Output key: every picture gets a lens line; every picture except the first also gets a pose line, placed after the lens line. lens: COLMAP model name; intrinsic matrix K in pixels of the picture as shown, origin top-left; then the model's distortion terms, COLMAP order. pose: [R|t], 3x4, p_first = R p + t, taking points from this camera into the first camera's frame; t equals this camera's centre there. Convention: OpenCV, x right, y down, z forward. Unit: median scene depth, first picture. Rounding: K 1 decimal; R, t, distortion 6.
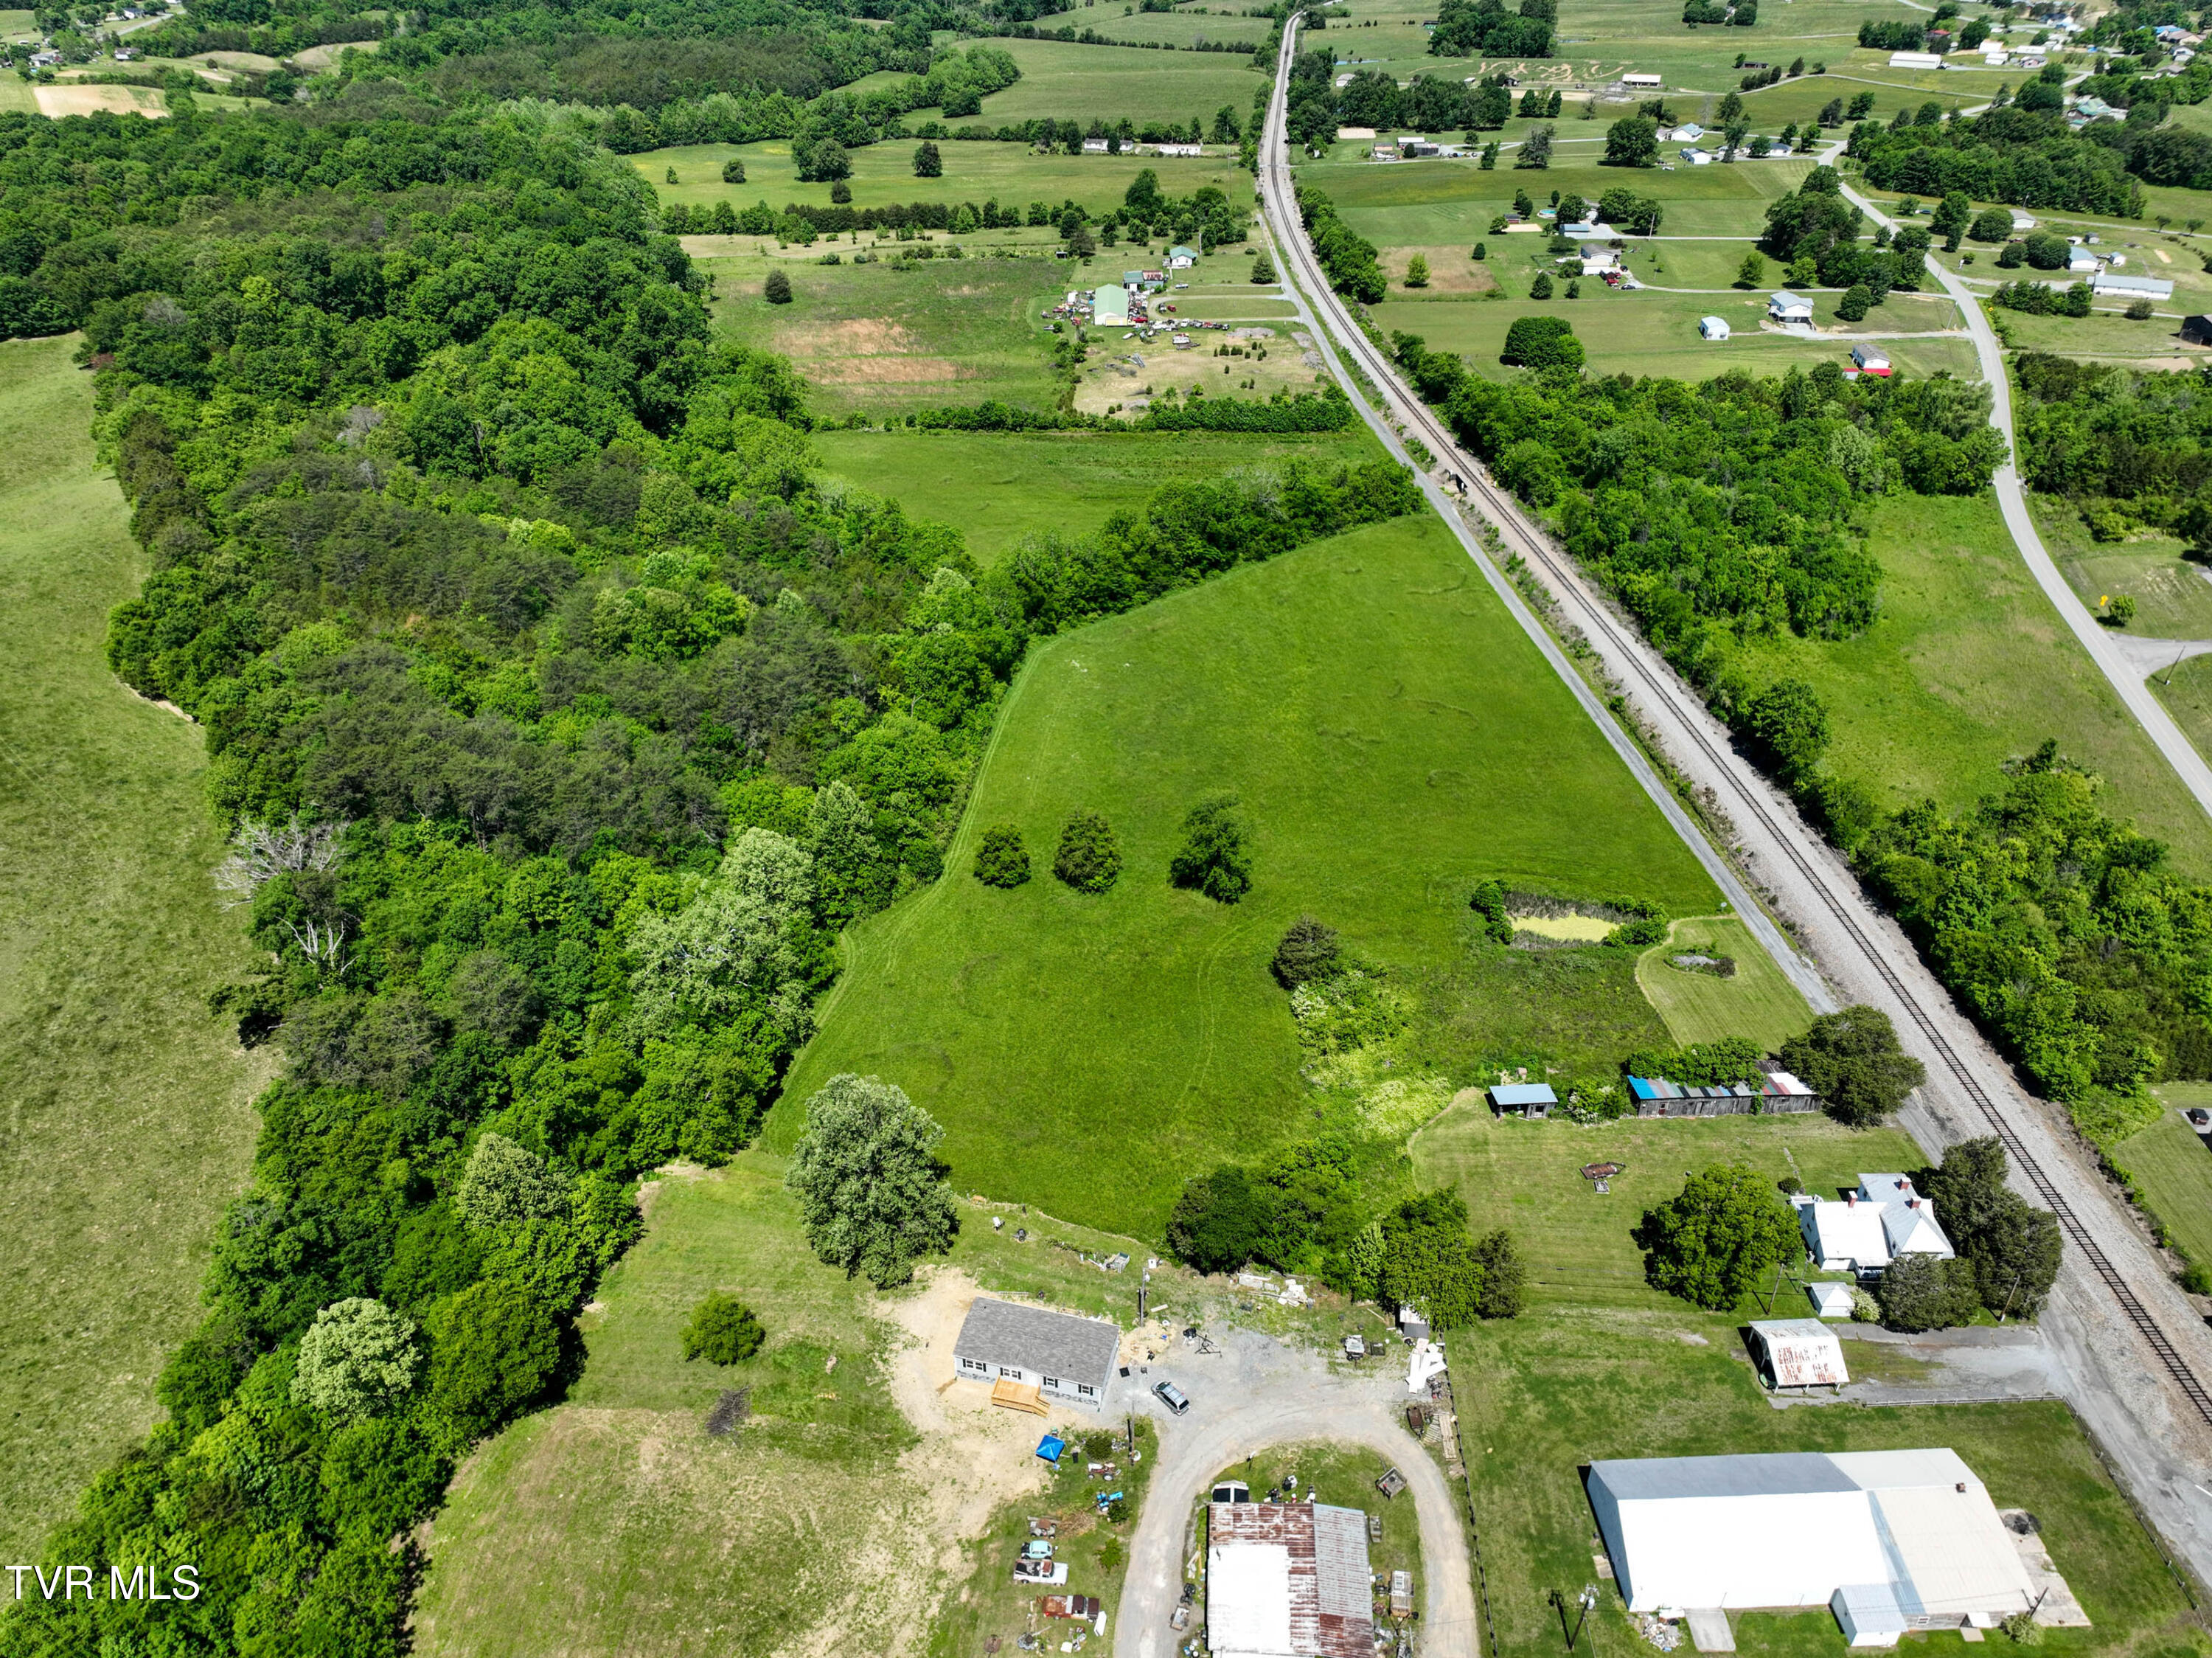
lens RADIAL K [[1554.4, 0, 1106.0], [0, 1554.4, 829.0], [0, 0, 1]] dist [-0.018328, 0.037074]
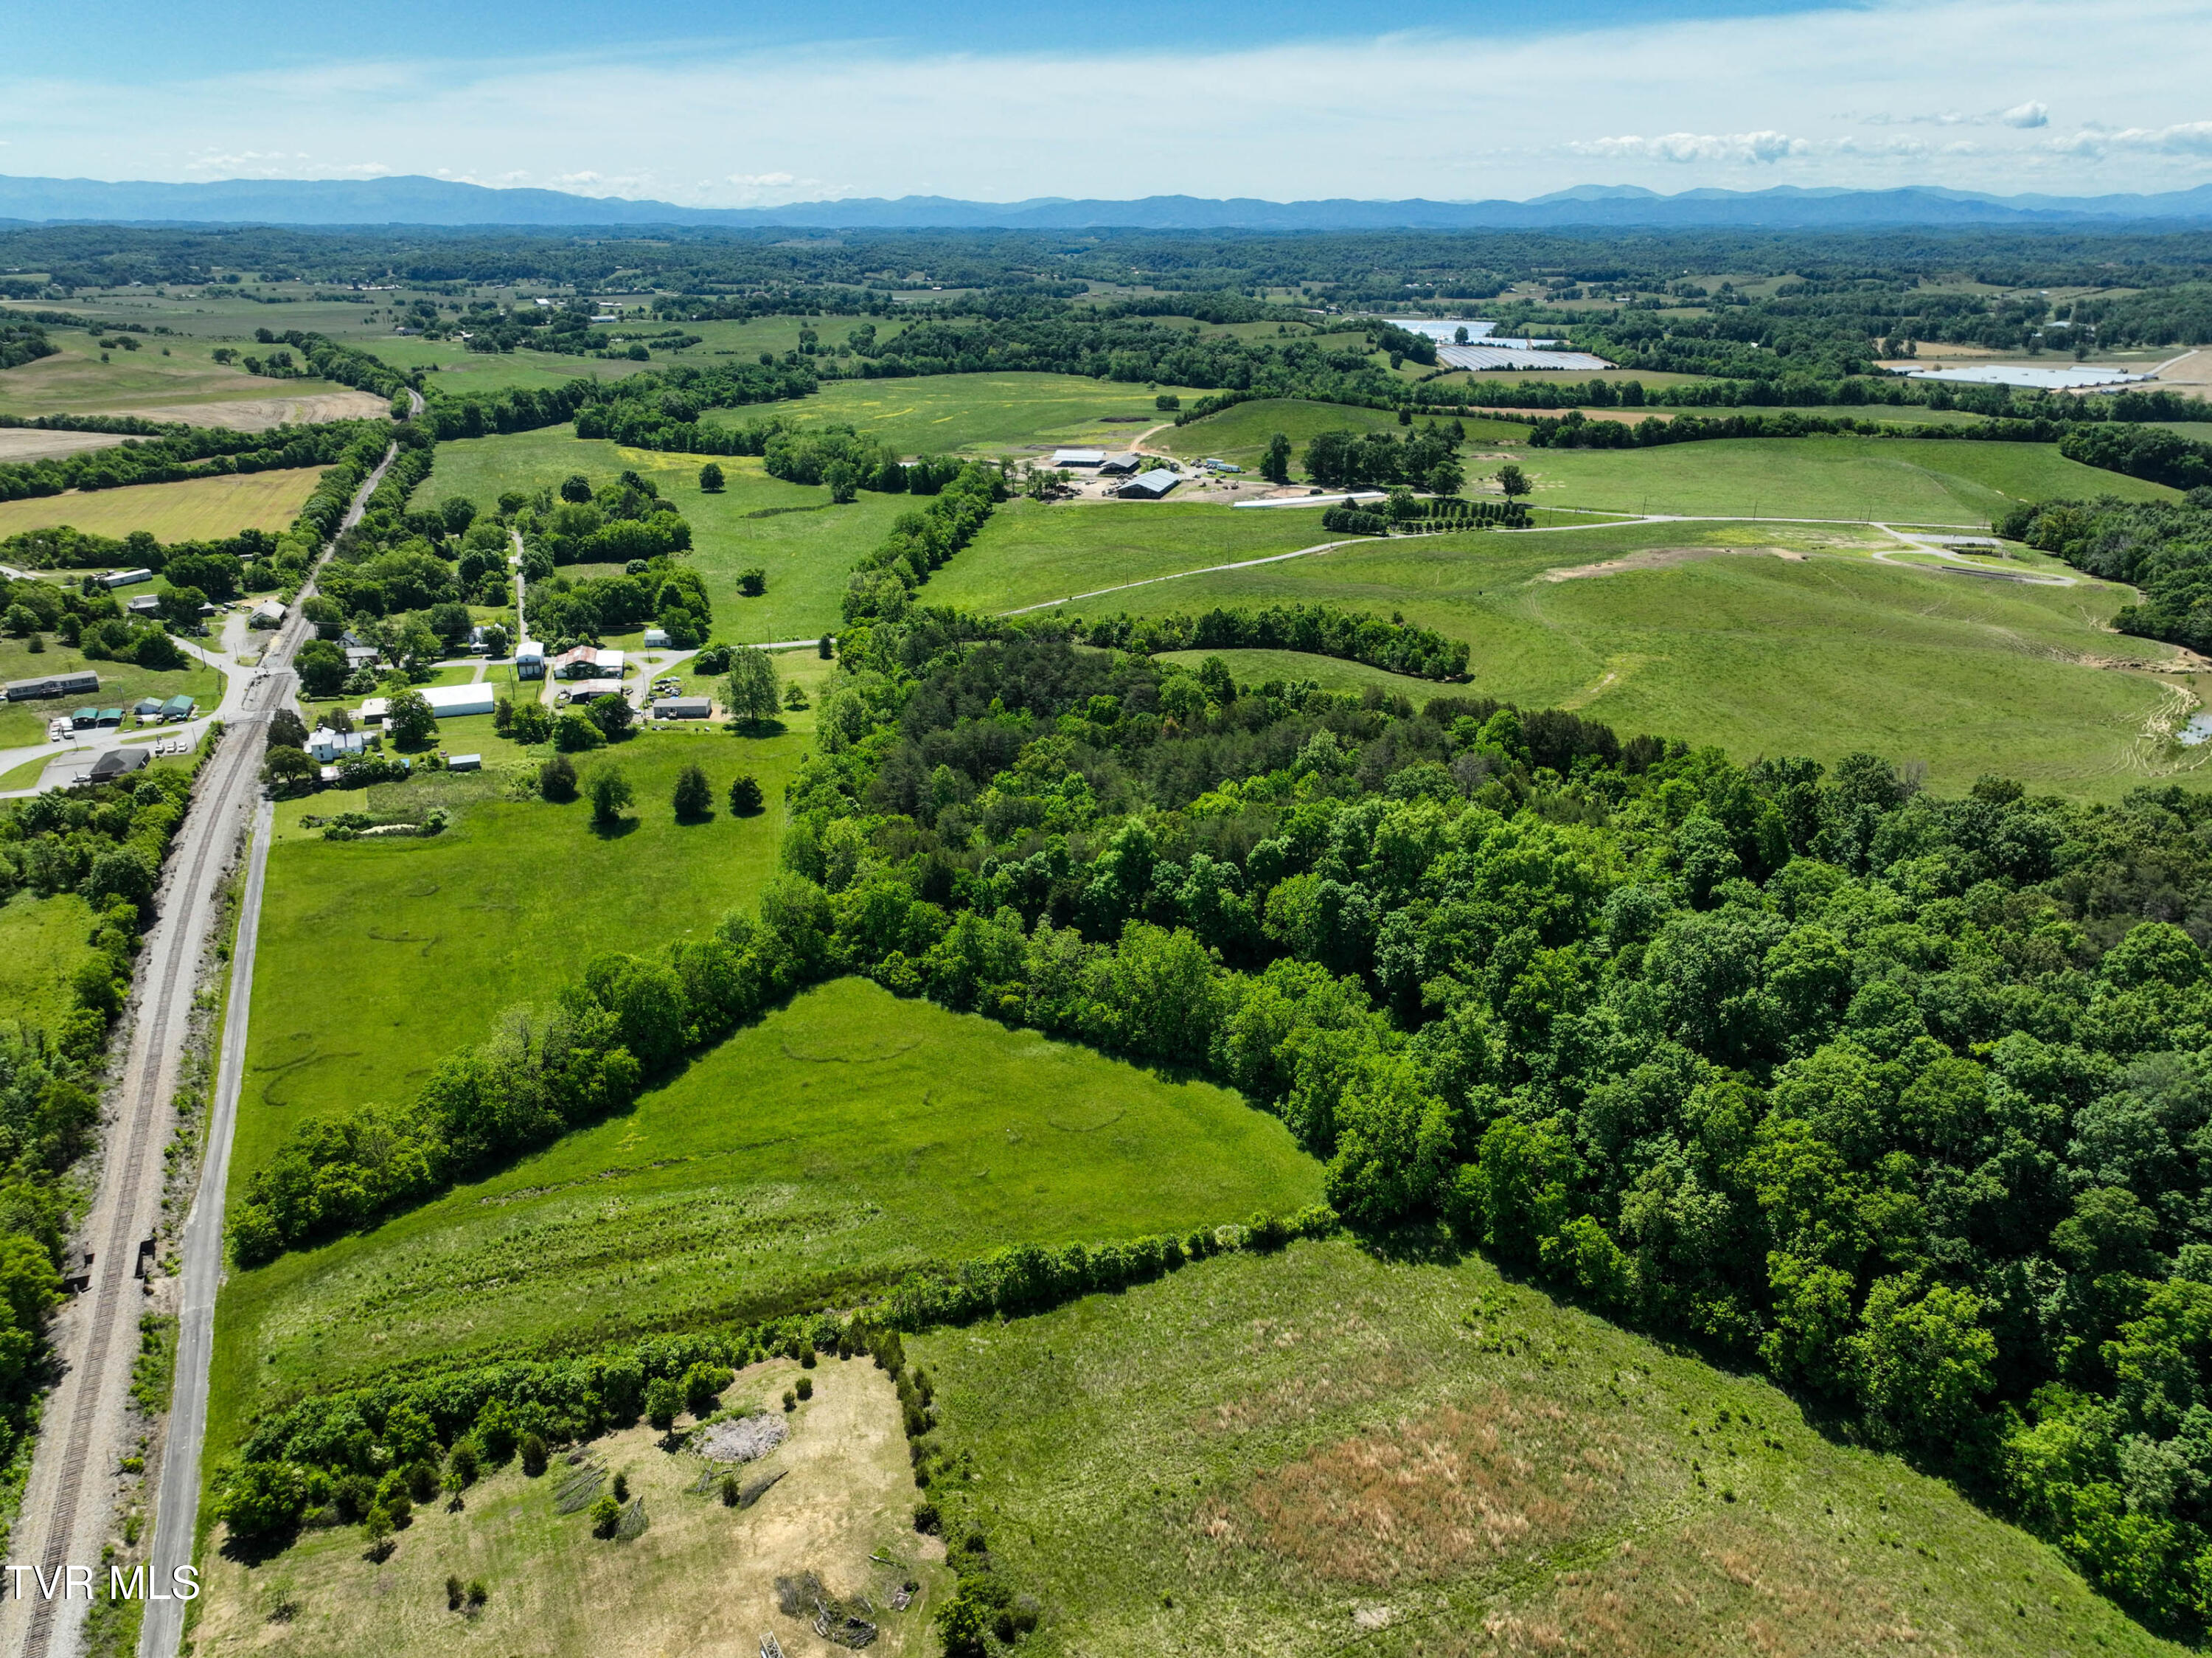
lens RADIAL K [[1542.1, 0, 1116.1], [0, 1542.1, 832.4], [0, 0, 1]] dist [-0.001023, 0.015088]
pose [[-0.945270, 0.118638, -0.303958, 0.046422], [-0.179086, 0.590065, 0.787243, -0.938021], [0.272752, 0.798592, -0.536524, 1.437487]]
